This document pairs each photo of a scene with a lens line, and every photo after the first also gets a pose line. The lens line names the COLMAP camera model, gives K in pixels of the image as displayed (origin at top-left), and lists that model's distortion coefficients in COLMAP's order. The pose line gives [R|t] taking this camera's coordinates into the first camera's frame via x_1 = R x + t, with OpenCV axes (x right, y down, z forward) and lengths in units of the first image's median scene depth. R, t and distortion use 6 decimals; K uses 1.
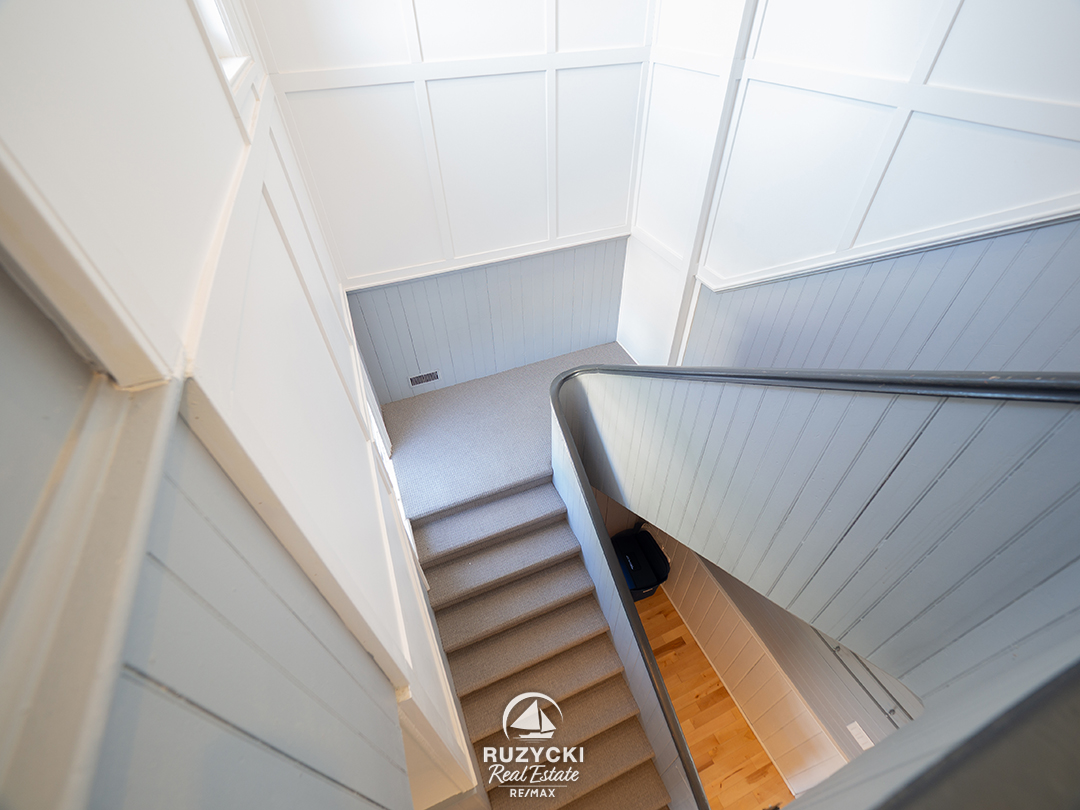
lens RADIAL K [[454.7, 0, 541.7], [0, 454.7, 405.6], [0, 0, 1]] dist [-0.007796, -0.000121]
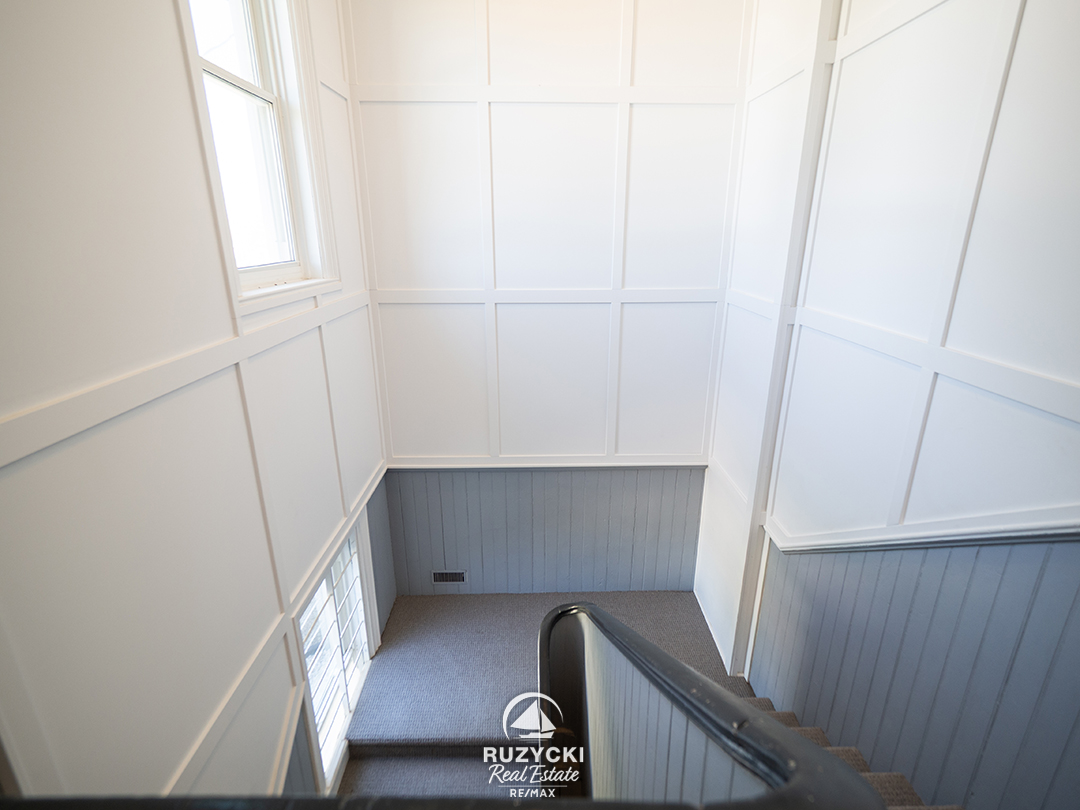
lens RADIAL K [[536.8, 0, 540.7], [0, 536.8, 404.3], [0, 0, 1]] dist [-0.004042, -0.000925]
pose [[0.928049, 0.131608, -0.348431, 0.290295], [-0.264898, 0.890852, -0.369068, -0.026096], [0.261828, 0.434812, 0.861617, -0.009865]]
